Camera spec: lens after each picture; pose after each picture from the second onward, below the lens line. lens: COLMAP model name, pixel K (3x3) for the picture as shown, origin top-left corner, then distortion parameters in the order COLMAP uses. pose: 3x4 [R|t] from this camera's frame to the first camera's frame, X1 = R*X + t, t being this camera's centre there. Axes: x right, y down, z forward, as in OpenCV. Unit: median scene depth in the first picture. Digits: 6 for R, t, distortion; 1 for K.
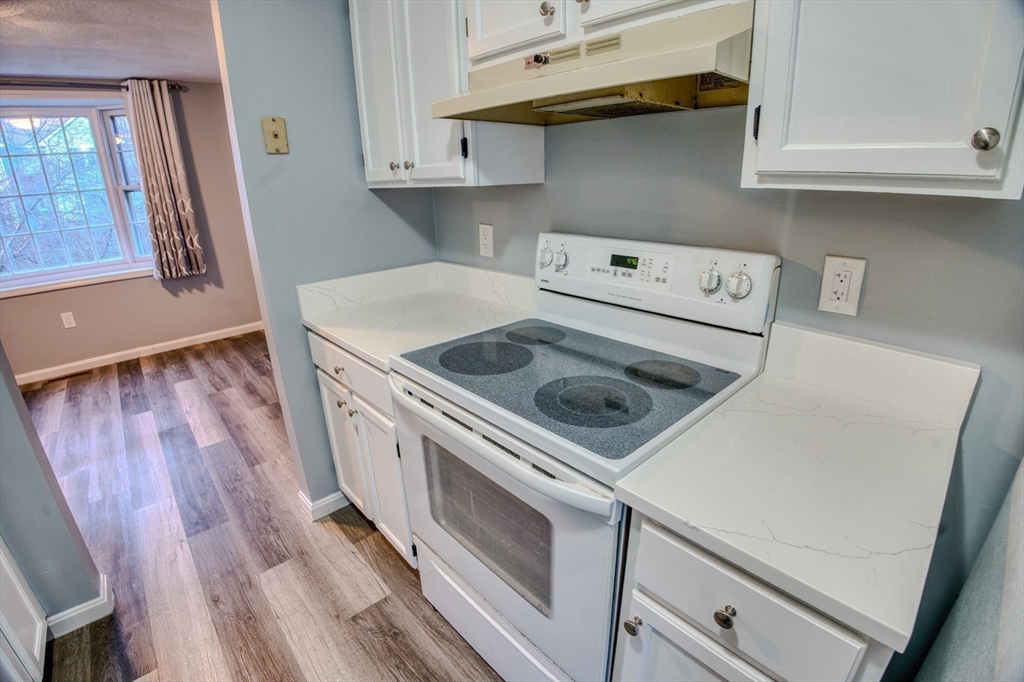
lens RADIAL K [[469.8, 0, 514.2], [0, 469.8, 342.5], [0, 0, 1]] dist [-0.112526, 0.021180]
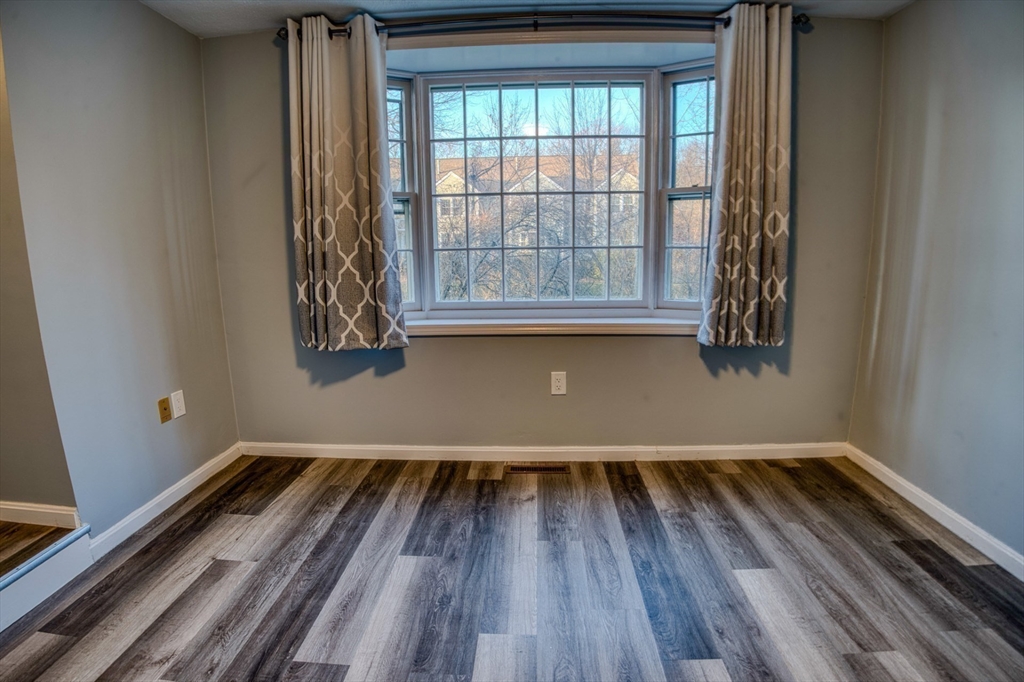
lens RADIAL K [[491.6, 0, 513.2], [0, 491.6, 343.9], [0, 0, 1]] dist [-0.121267, 0.027975]
pose [[0.709476, 0.150641, -0.688442, -0.957154], [-0.241932, 0.969581, -0.037165, -0.104296], [0.661901, 0.192924, 0.724339, 0.647356]]
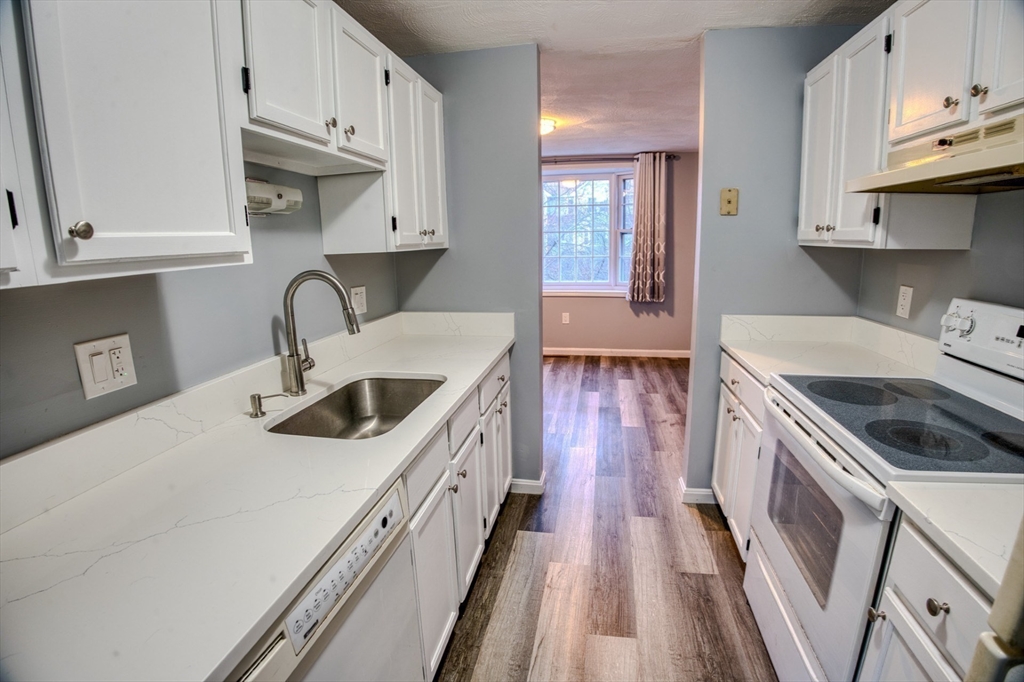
lens RADIAL K [[469.8, 0, 514.2], [0, 469.8, 342.5], [0, 0, 1]] dist [-0.112526, 0.021180]
pose [[0.603276, 0.181394, -0.776630, 0.146198], [-0.261616, 0.964918, 0.022152, 0.058675], [0.753402, 0.189815, 0.629568, -0.185960]]
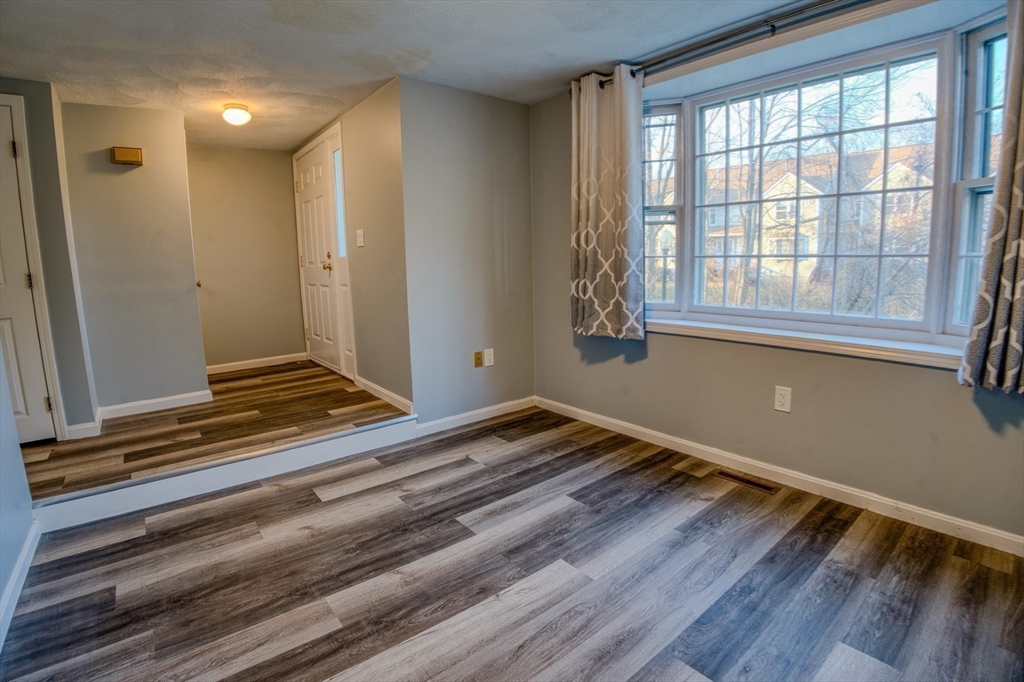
lens RADIAL K [[482.2, 0, 496.4], [0, 482.2, 331.8], [0, 0, 1]] dist [-0.113119, 0.020472]
pose [[-0.074718, 0.176368, -0.981484, -0.628020], [-0.310505, 0.931192, 0.190969, -0.223458], [0.947631, 0.319024, -0.014814, 0.946167]]
